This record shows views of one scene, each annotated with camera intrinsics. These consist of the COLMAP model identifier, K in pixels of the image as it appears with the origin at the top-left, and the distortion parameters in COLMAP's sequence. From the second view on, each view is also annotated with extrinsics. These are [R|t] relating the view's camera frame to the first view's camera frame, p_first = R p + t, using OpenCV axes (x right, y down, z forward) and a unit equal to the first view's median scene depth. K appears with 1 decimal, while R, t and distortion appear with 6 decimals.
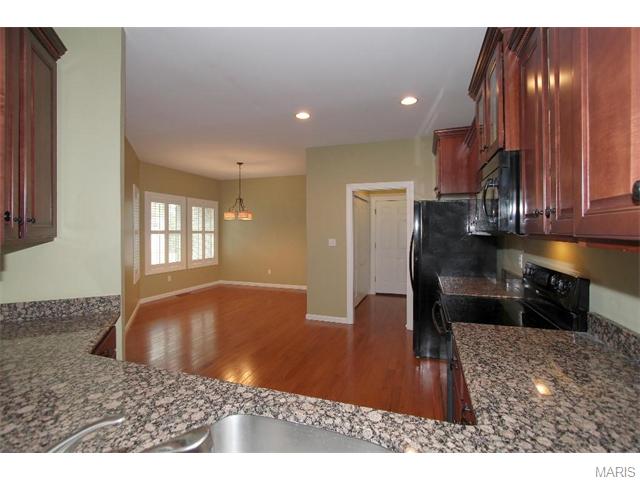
lens RADIAL K [[298.8, 0, 321.6], [0, 298.8, 239.5], [0, 0, 1]] dist [-0.011870, 0.000369]
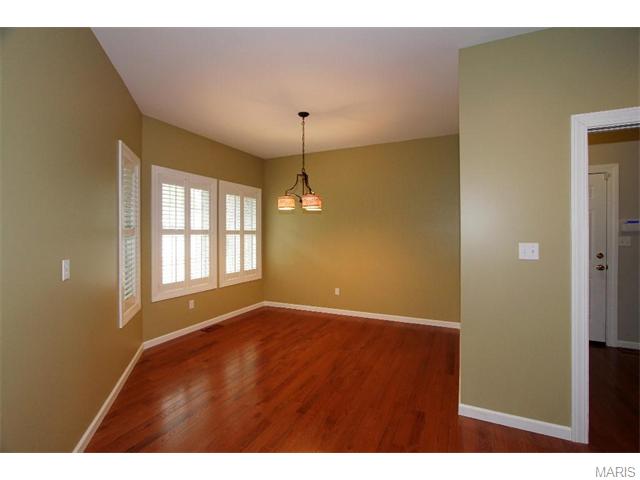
lens RADIAL K [[298.8, 0, 318.2], [0, 298.8, 239.2], [0, 0, 1]] dist [-0.011870, 0.000369]
pose [[0.993447, -0.002409, -0.114269, -0.159668], [0.001328, 0.999954, -0.009537, -0.002398], [0.114287, 0.009323, 0.993404, 0.377044]]
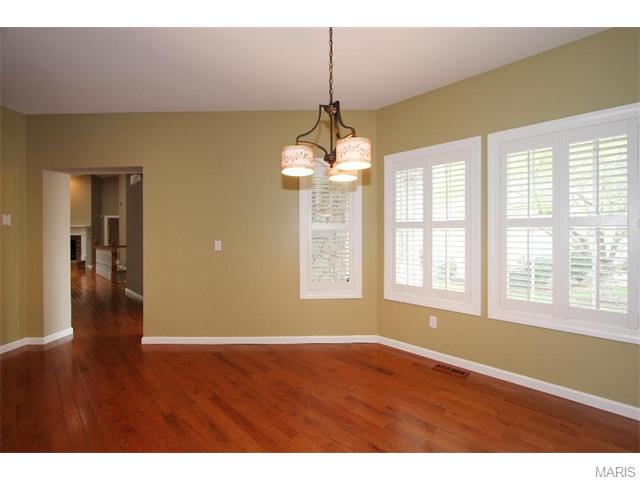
lens RADIAL K [[298.8, 0, 314.5], [0, 298.8, 230.9], [0, 0, 1]] dist [-0.011870, 0.000369]
pose [[-0.457262, 0.008652, -0.889290, 0.000007], [-0.007408, 0.999881, 0.013537, -0.018740], [0.889301, 0.012778, -0.457143, 1.009400]]
